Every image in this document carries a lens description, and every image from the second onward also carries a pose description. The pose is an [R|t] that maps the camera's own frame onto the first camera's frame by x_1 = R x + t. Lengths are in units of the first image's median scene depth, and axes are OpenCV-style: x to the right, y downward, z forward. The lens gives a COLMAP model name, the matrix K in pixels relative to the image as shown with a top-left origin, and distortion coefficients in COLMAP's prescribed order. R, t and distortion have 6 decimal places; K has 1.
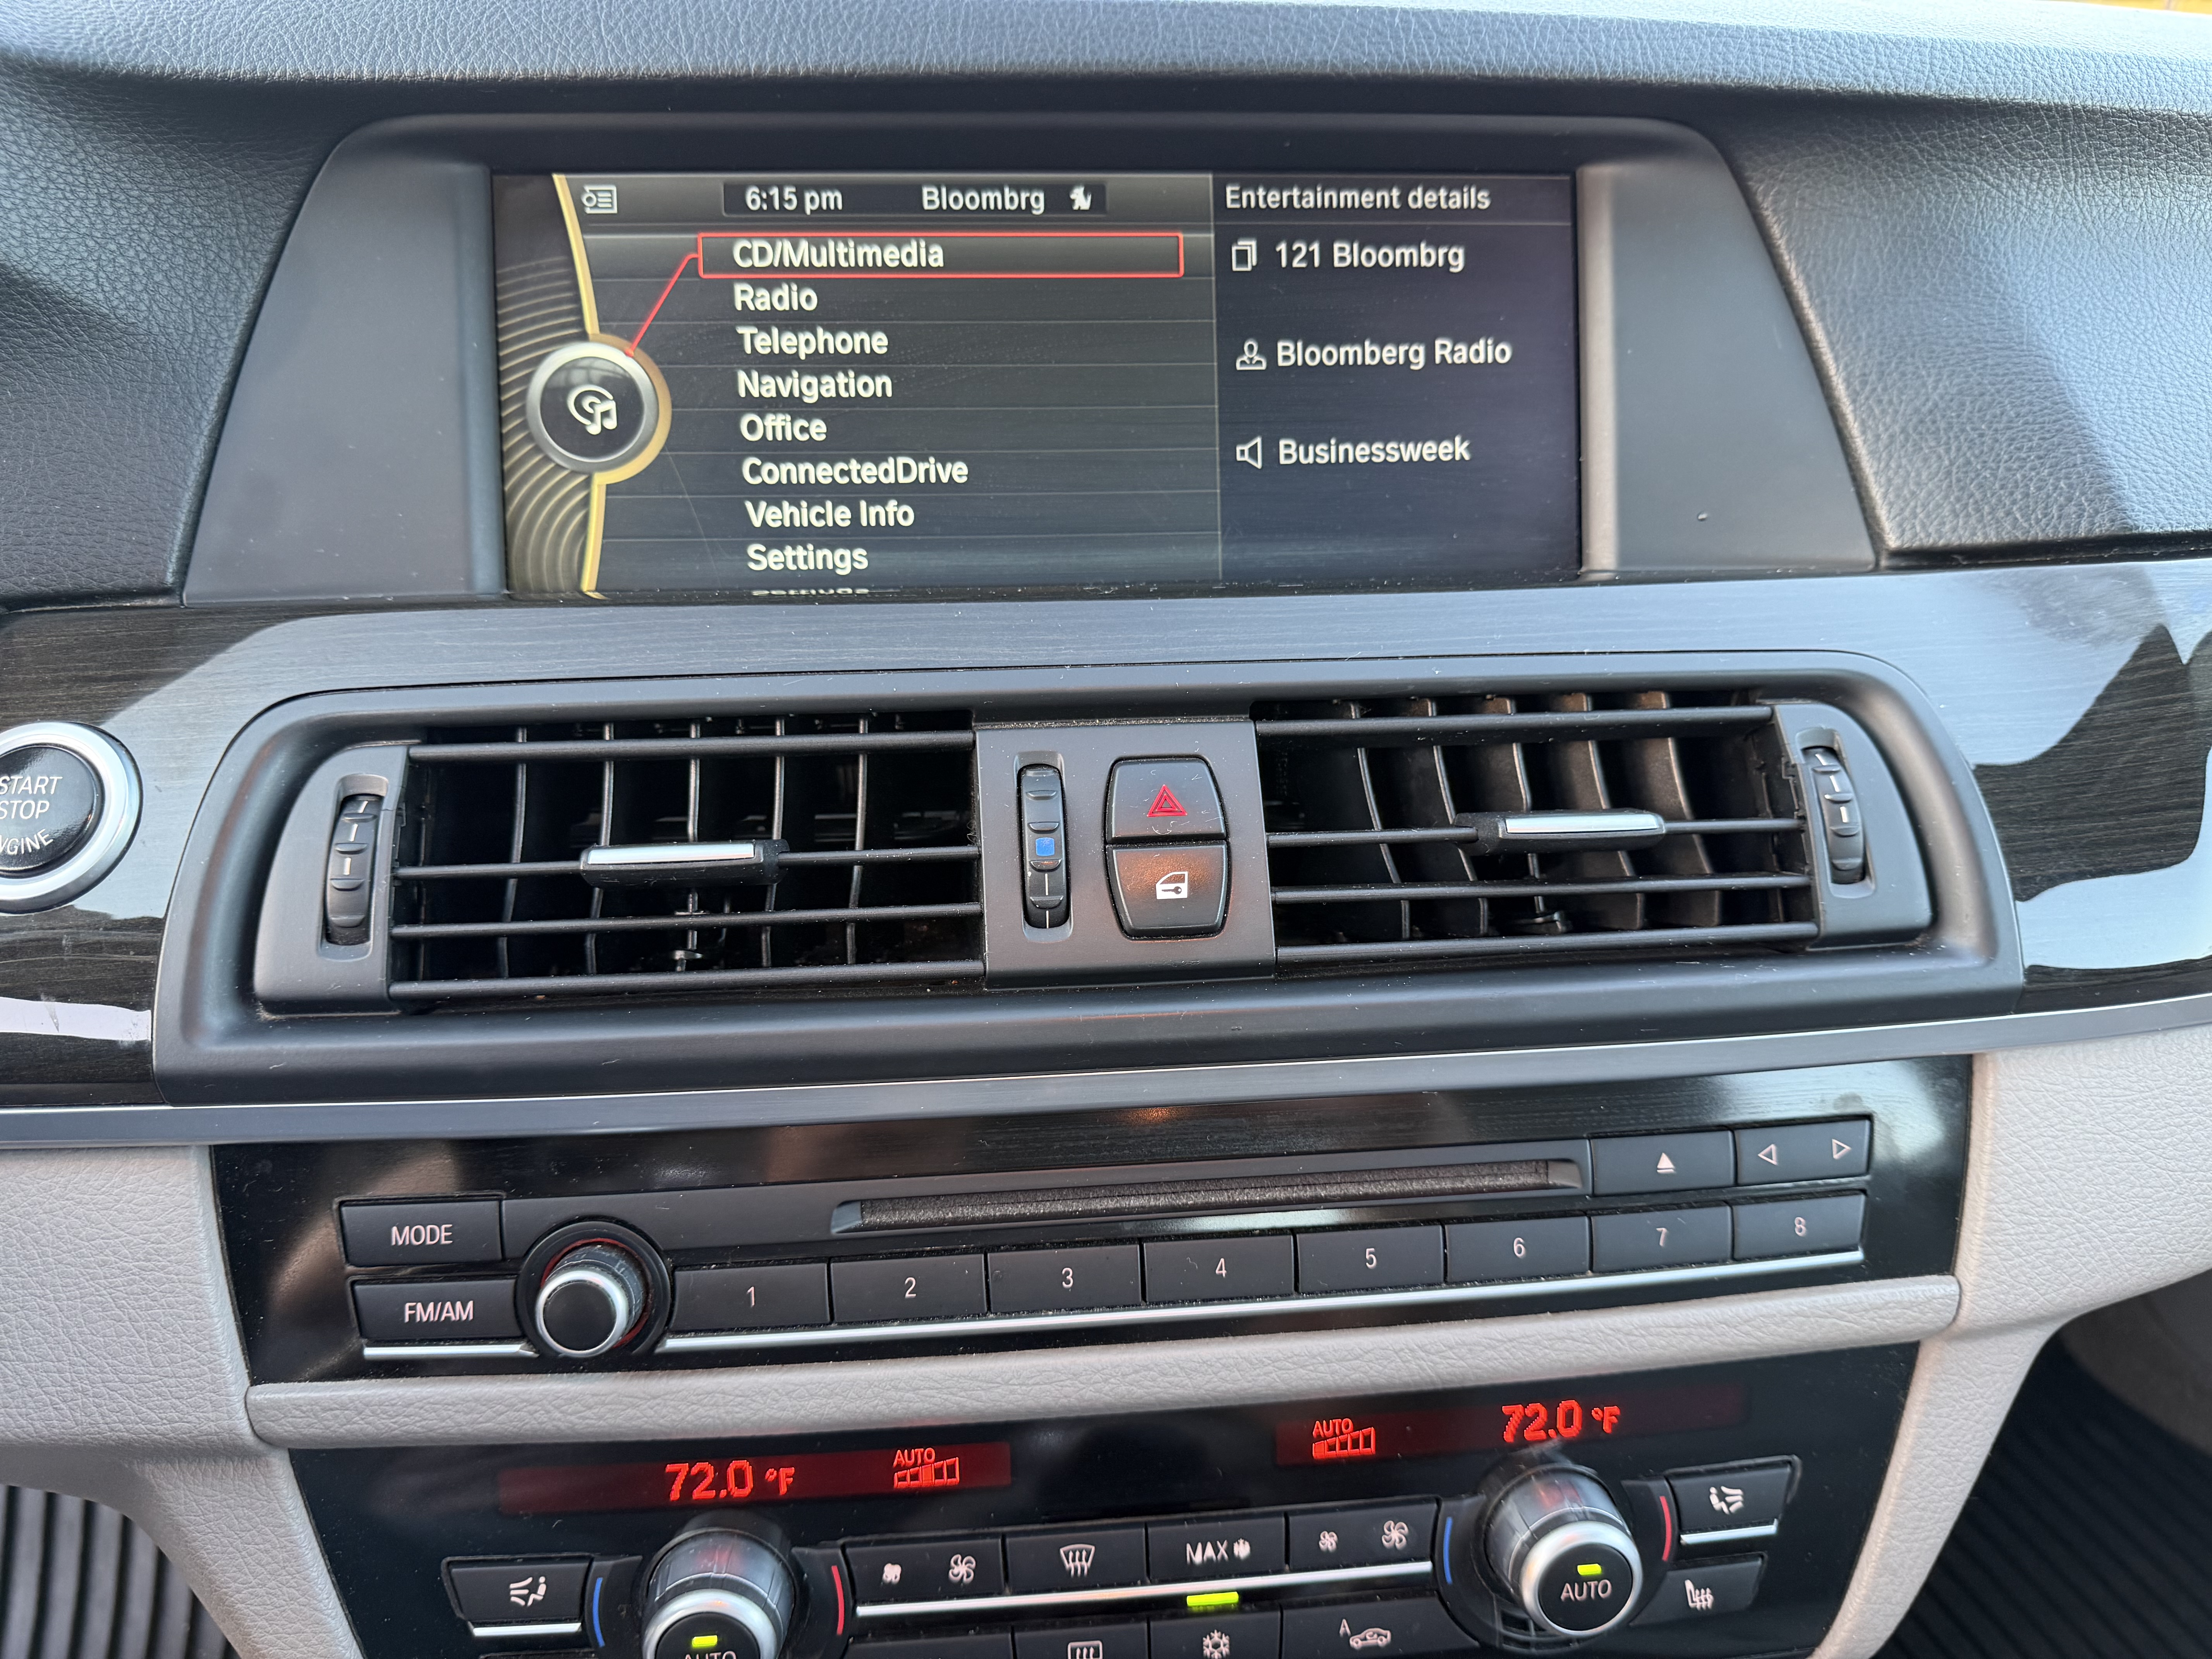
lens RADIAL K [[1561.6, 0, 1093.5], [0, 1561.6, 836.1], [0, 0, 1]] dist [0.015846, -0.023808]
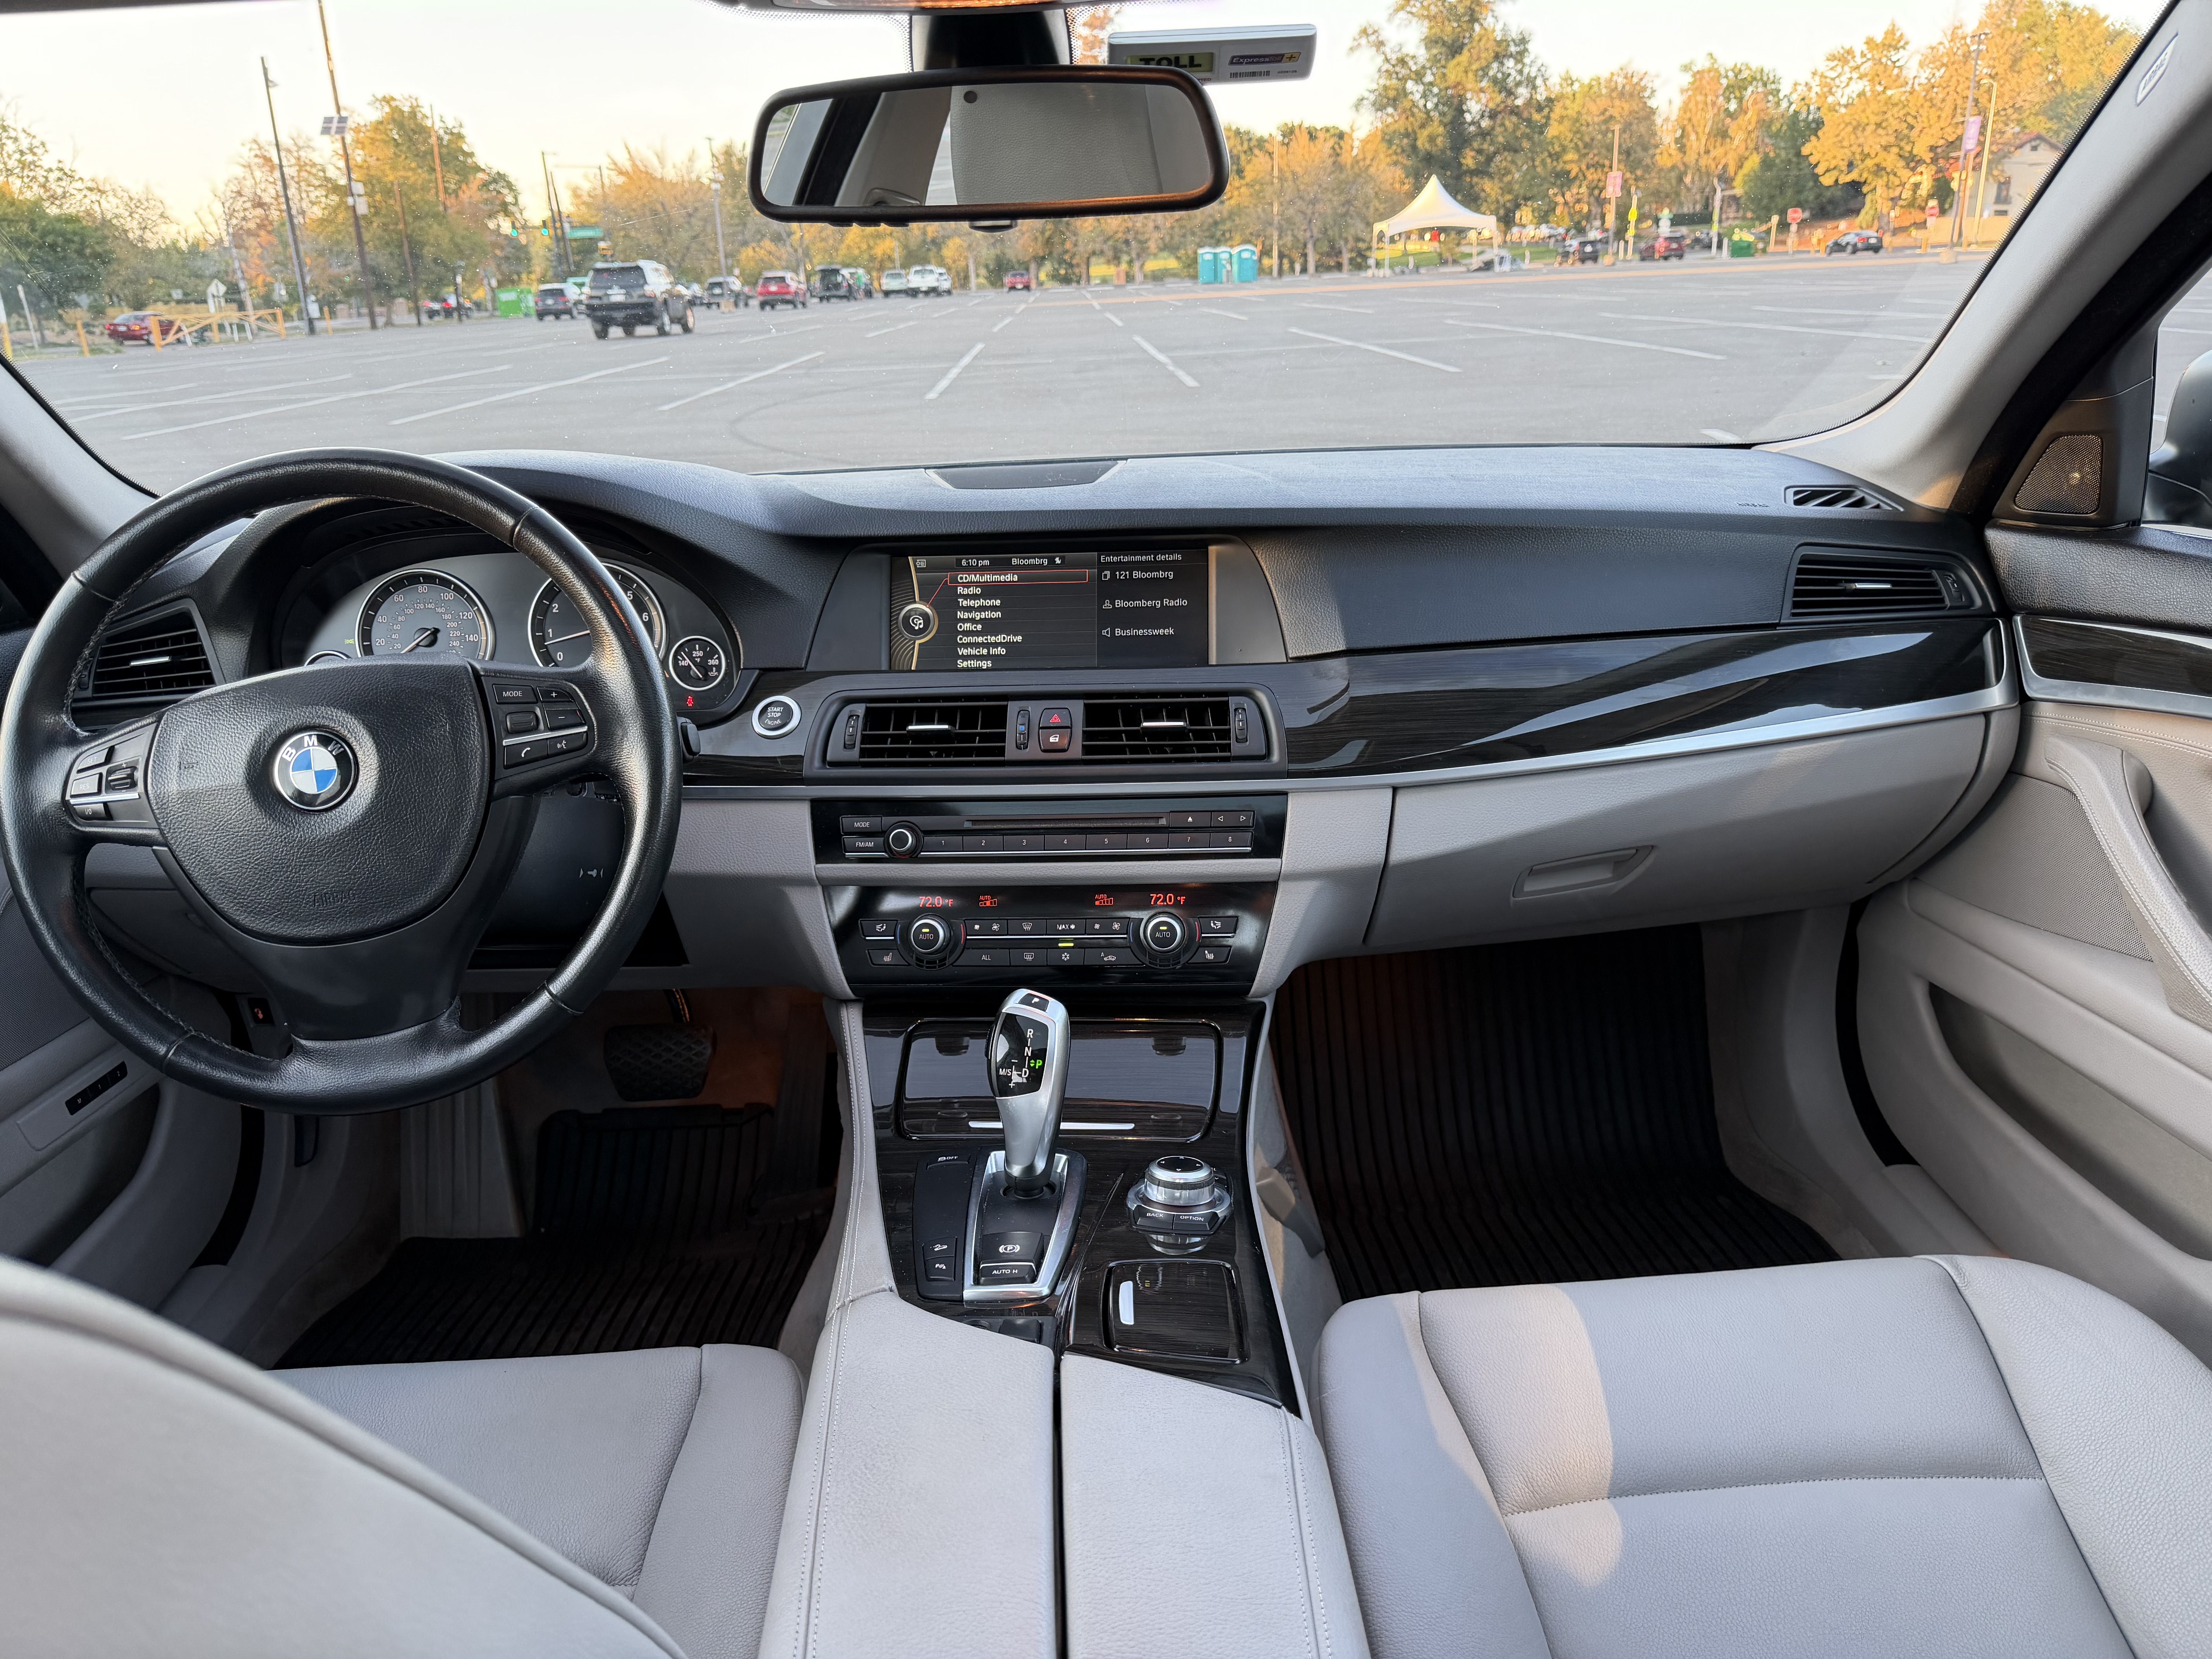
lens RADIAL K [[1561.6, 0, 1106.0], [0, 1561.6, 830.3], [0, 0, 1]] dist [0.015846, -0.023808]
pose [[0.983426, 0.010928, -0.180982, 0.724445], [-0.039085, 0.987491, -0.152756, 0.694517], [0.177049, 0.157298, 0.971551, -2.215705]]
